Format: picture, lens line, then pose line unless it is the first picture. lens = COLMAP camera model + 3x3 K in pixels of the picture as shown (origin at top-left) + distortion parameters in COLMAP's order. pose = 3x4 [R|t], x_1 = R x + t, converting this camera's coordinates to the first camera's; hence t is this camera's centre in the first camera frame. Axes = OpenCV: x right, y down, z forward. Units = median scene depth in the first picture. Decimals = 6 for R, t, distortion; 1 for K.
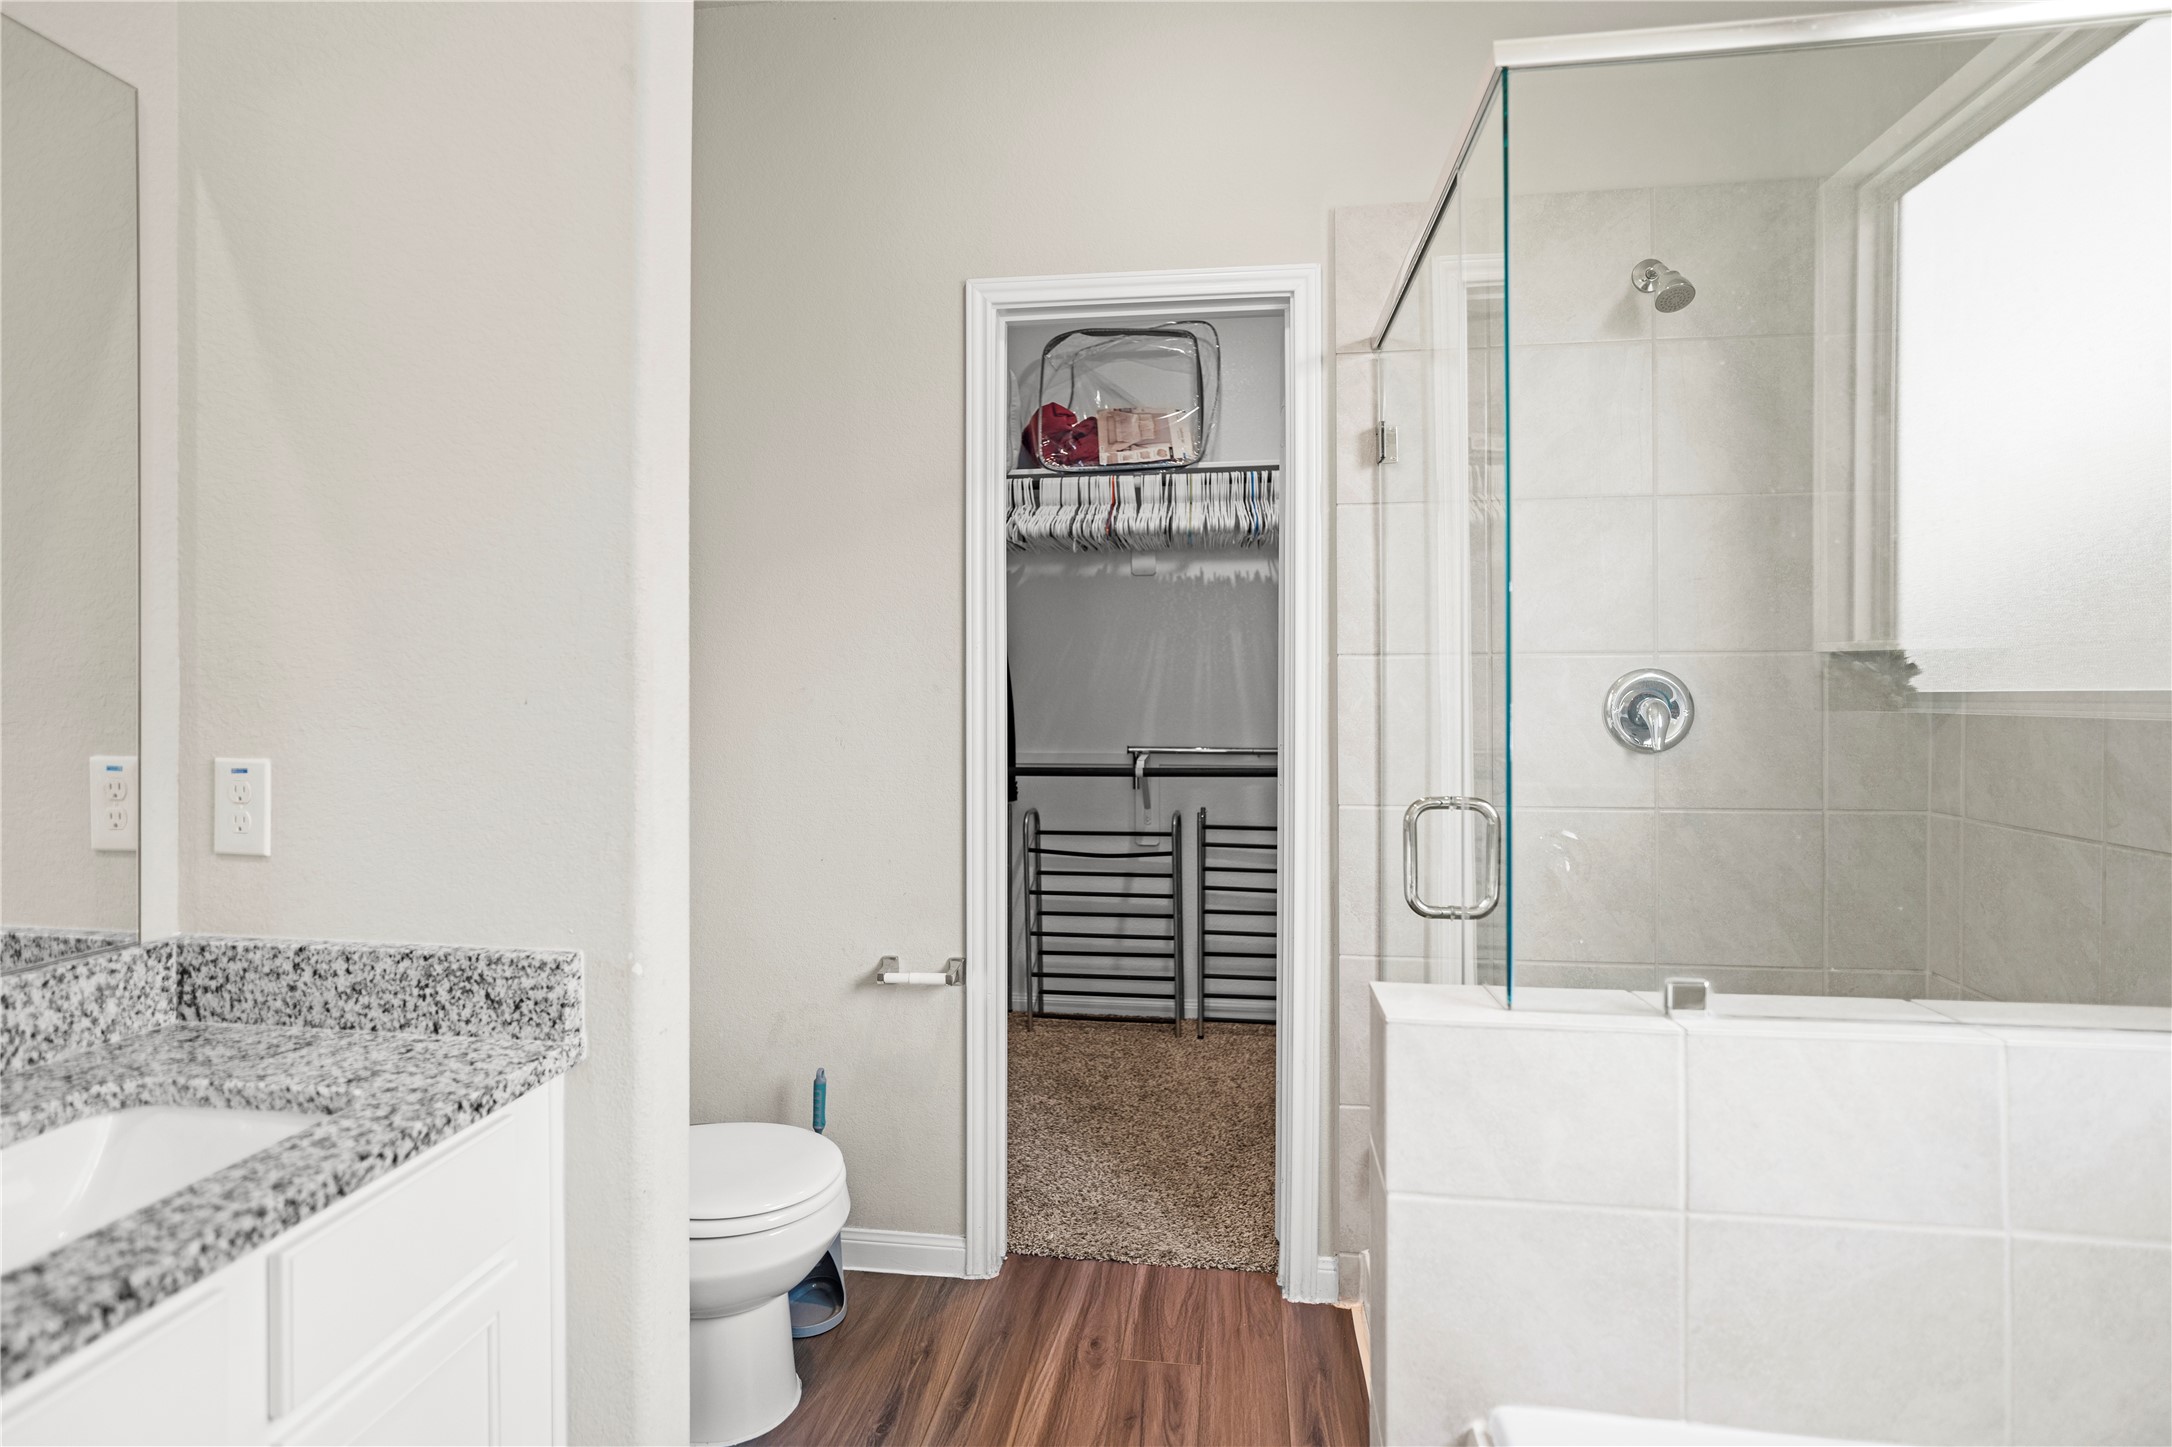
lens RADIAL K [[1036.0, 0, 1093.4], [0, 1036.0, 689.7], [0, 0, 1]] dist [-0.017190, 0.007873]
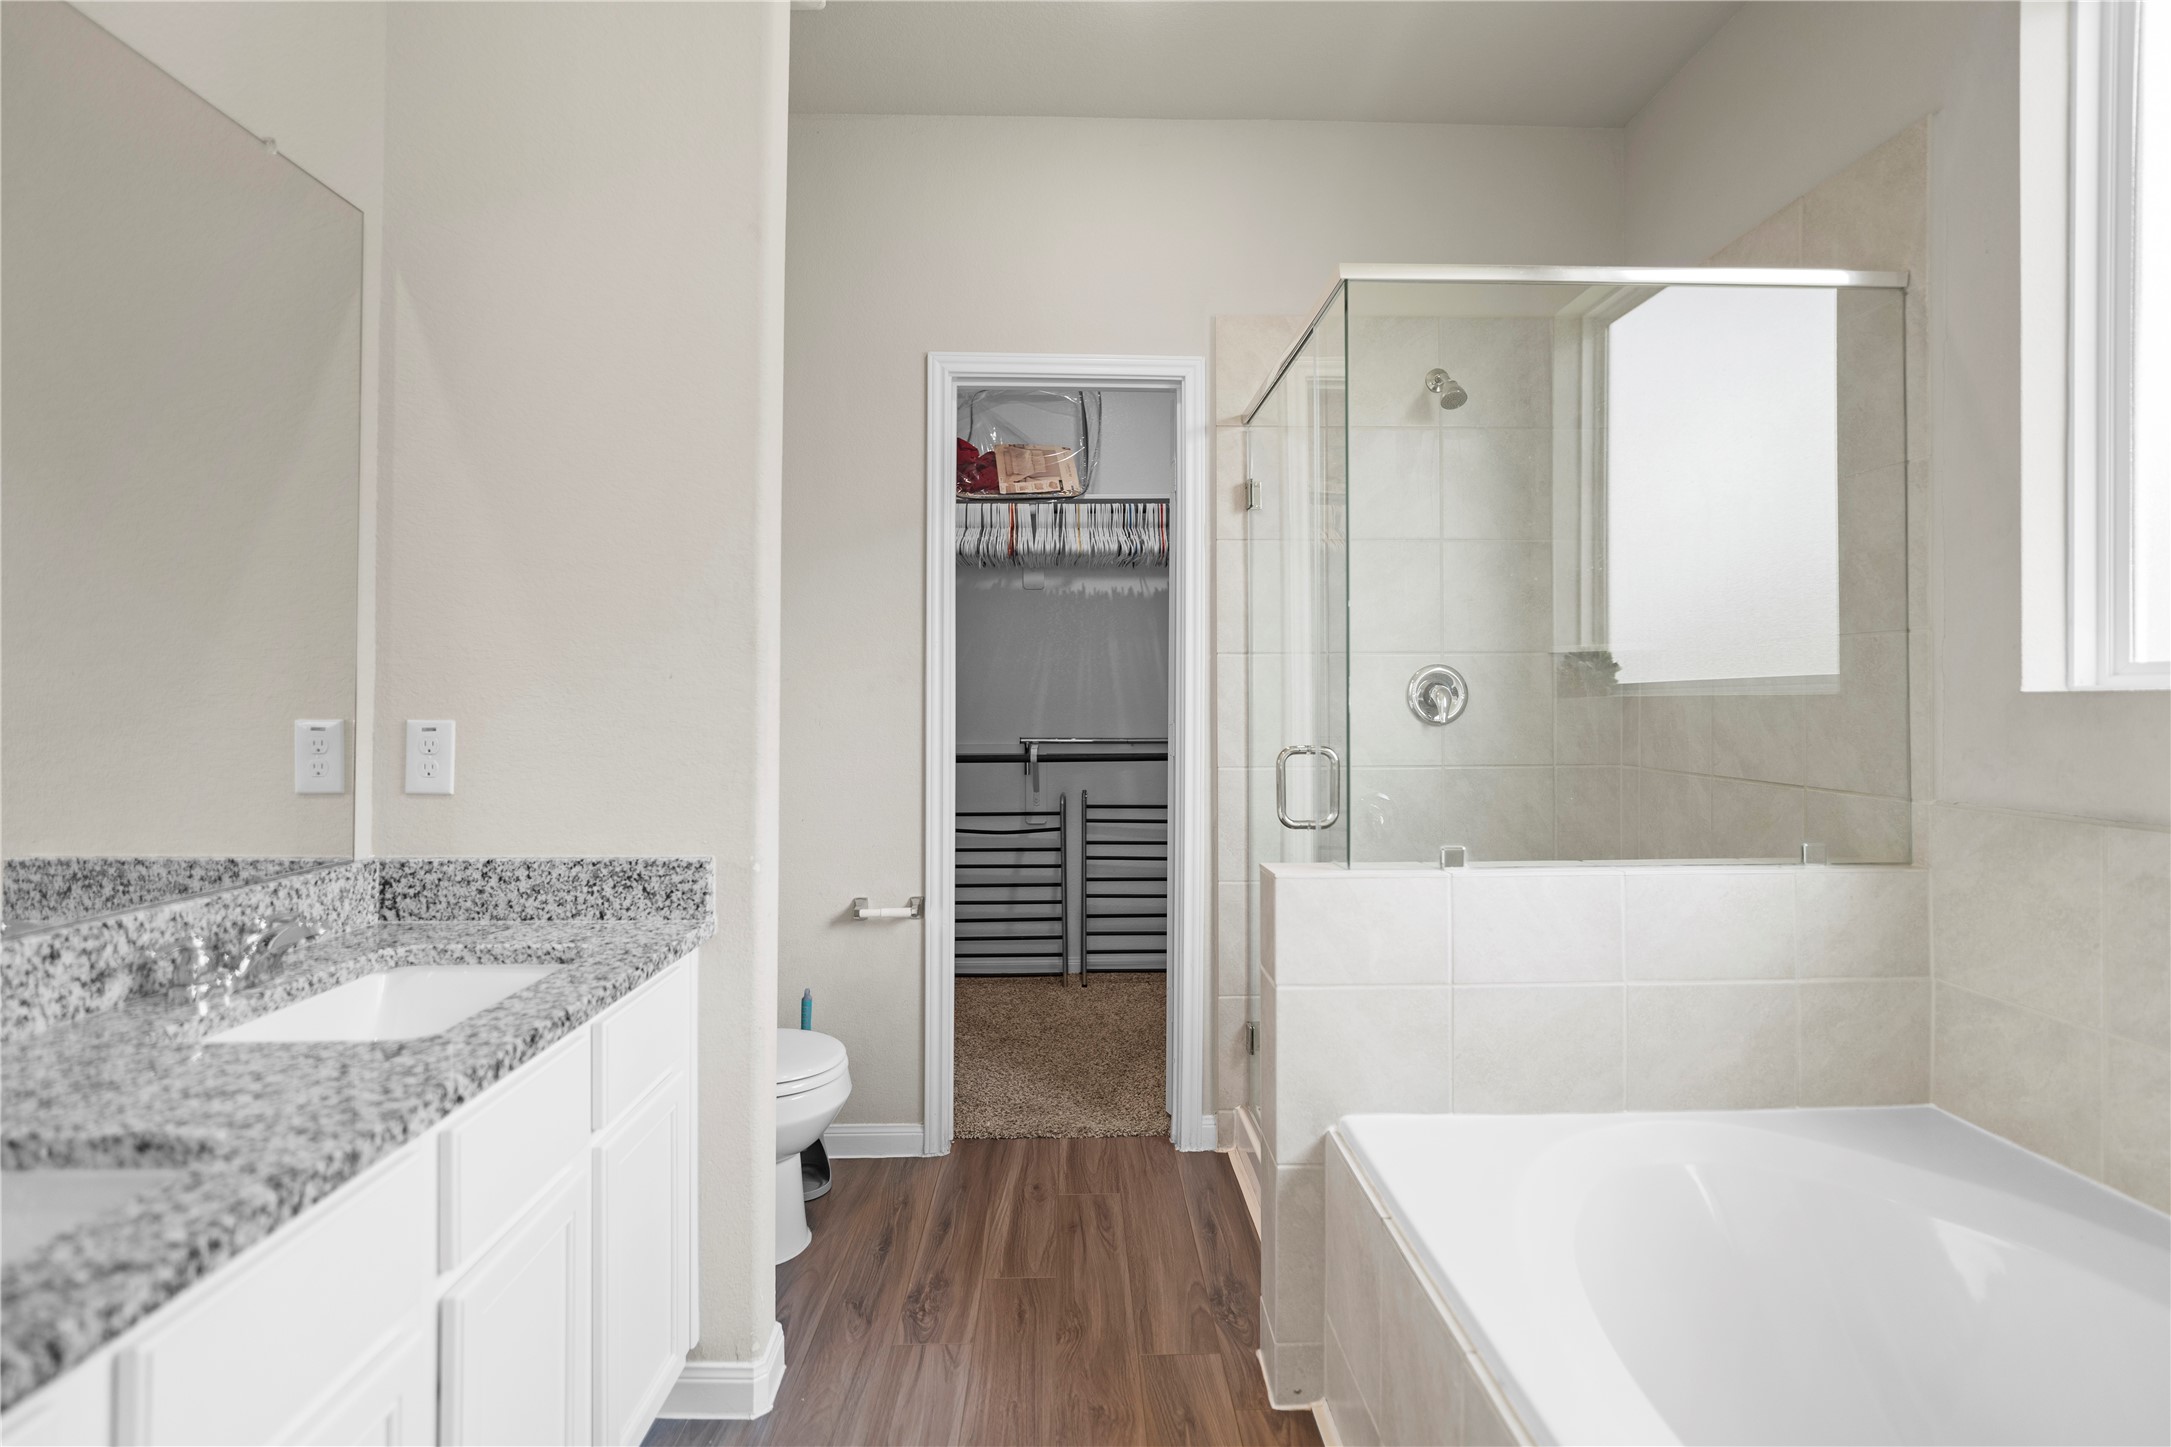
lens RADIAL K [[1035.6, 0, 1092.9], [0, 1035.6, 689.7], [0, 0, 1]] dist [-0.017190, 0.007873]
pose [[0.987313, 0.001910, 0.158773, -0.130102], [-0.000151, 0.999938, -0.011093, 0.027221], [-0.158785, 0.010929, 0.987253, -0.278100]]
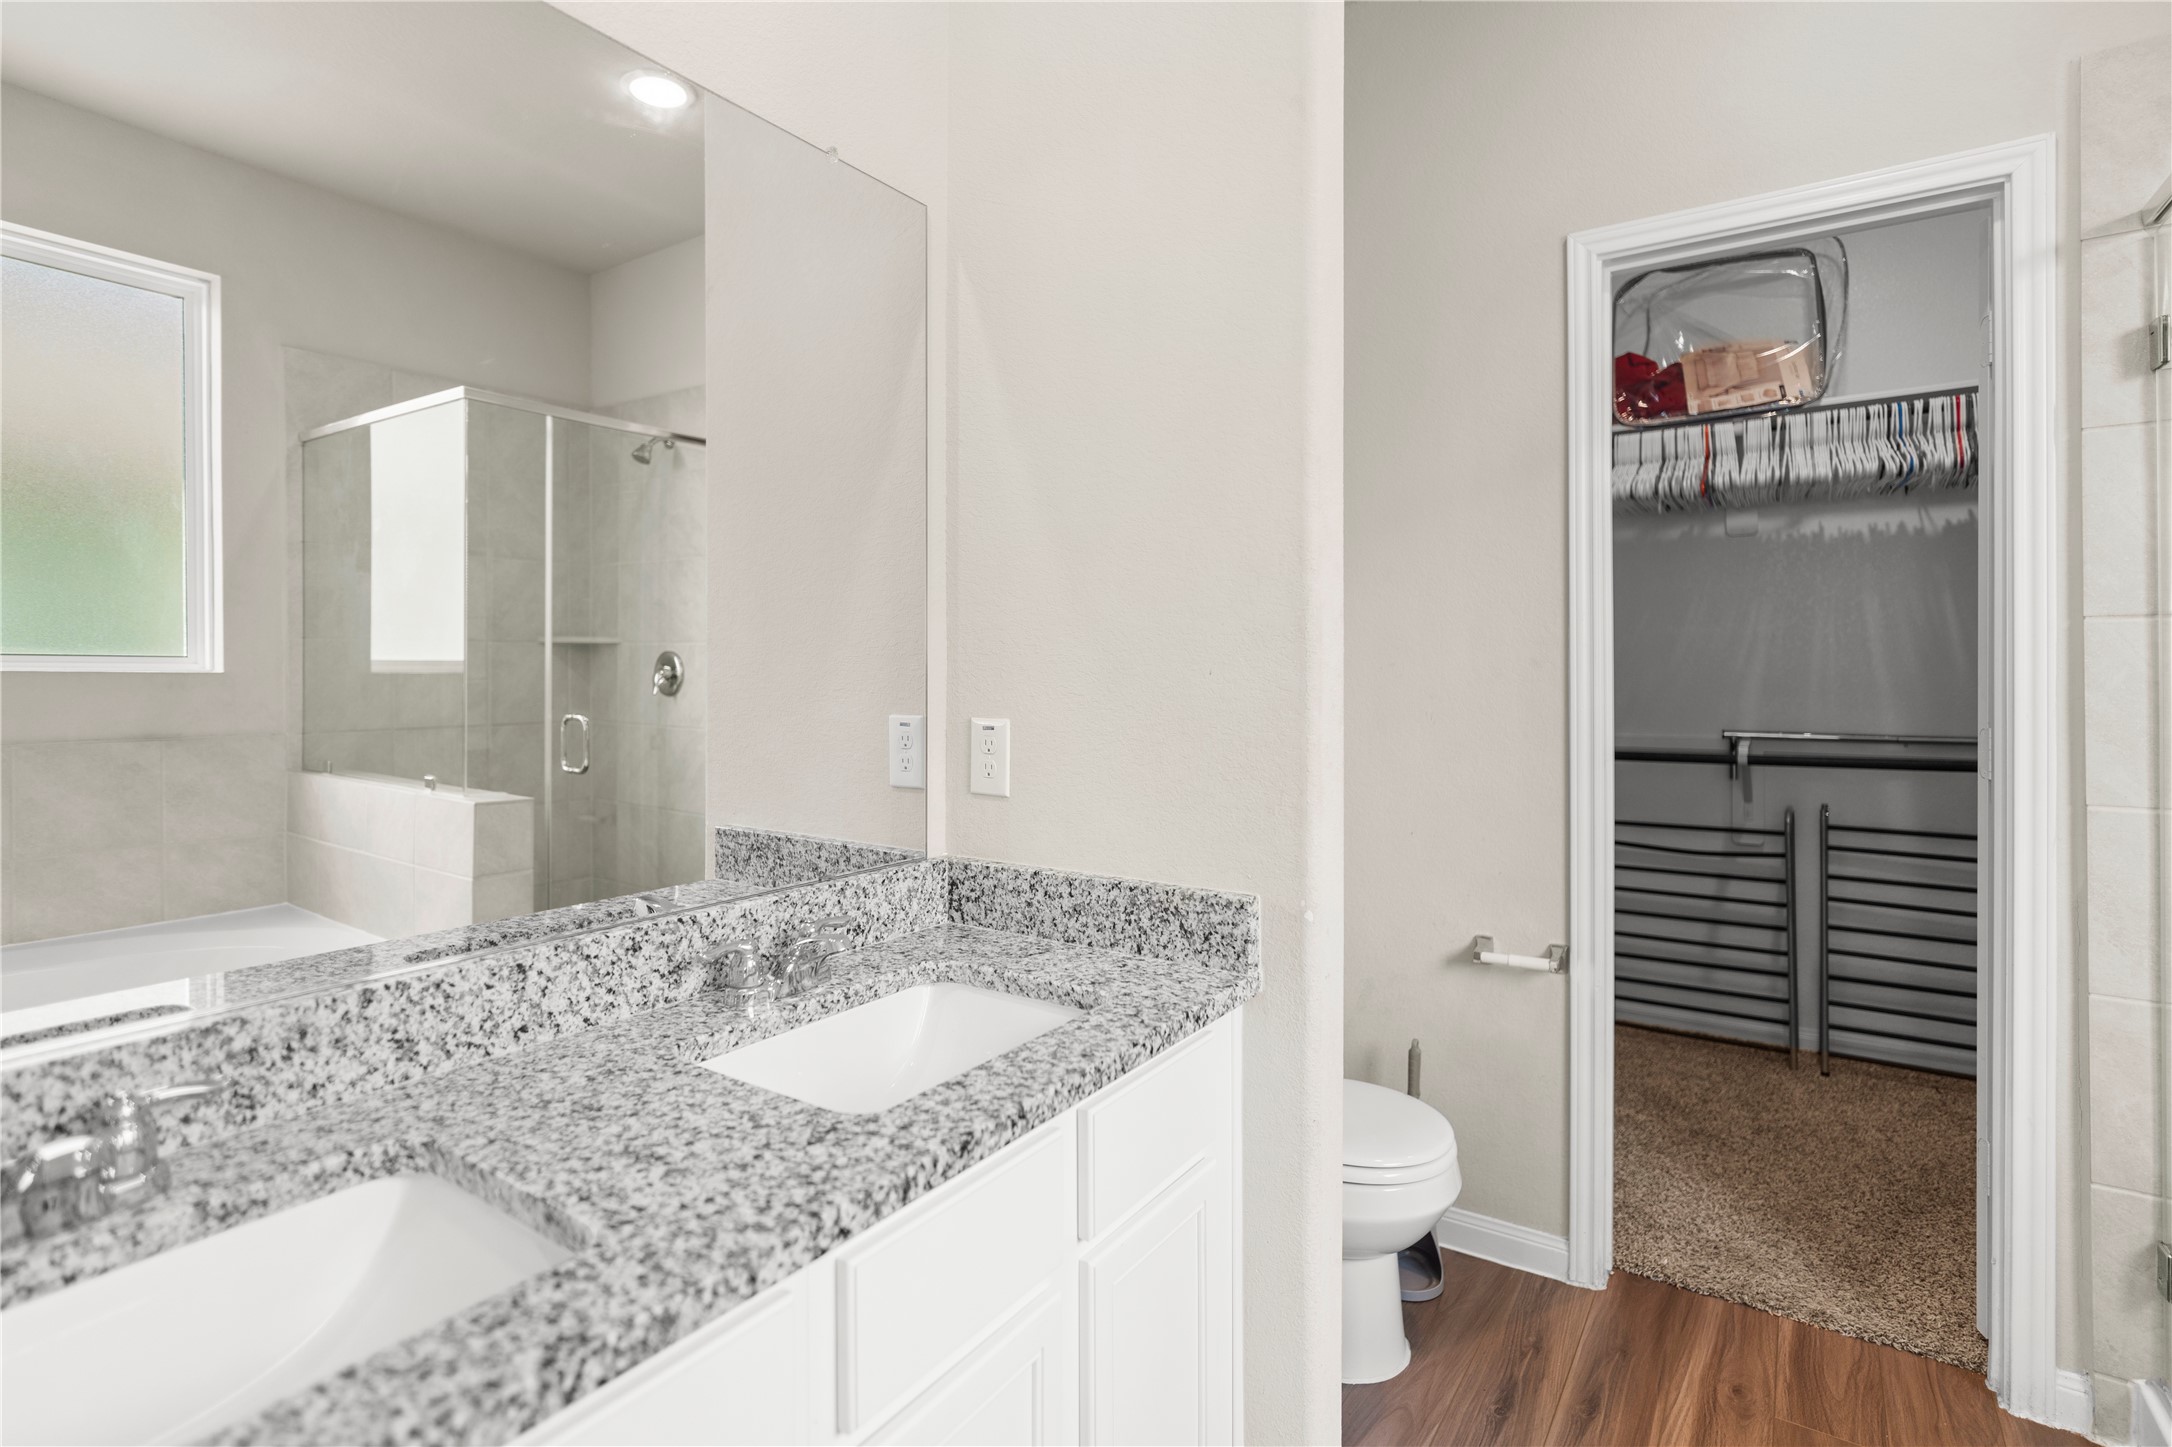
lens RADIAL K [[1046.0, 0, 1096.9], [0, 1046.0, 667.2], [0, 0, 1]] dist [-0.016065, 0.007740]
pose [[0.895170, -0.004303, -0.445705, -0.089756], [0.002670, 0.999987, -0.004291, 0.006463], [0.445718, 0.002651, 0.895170, -0.057089]]
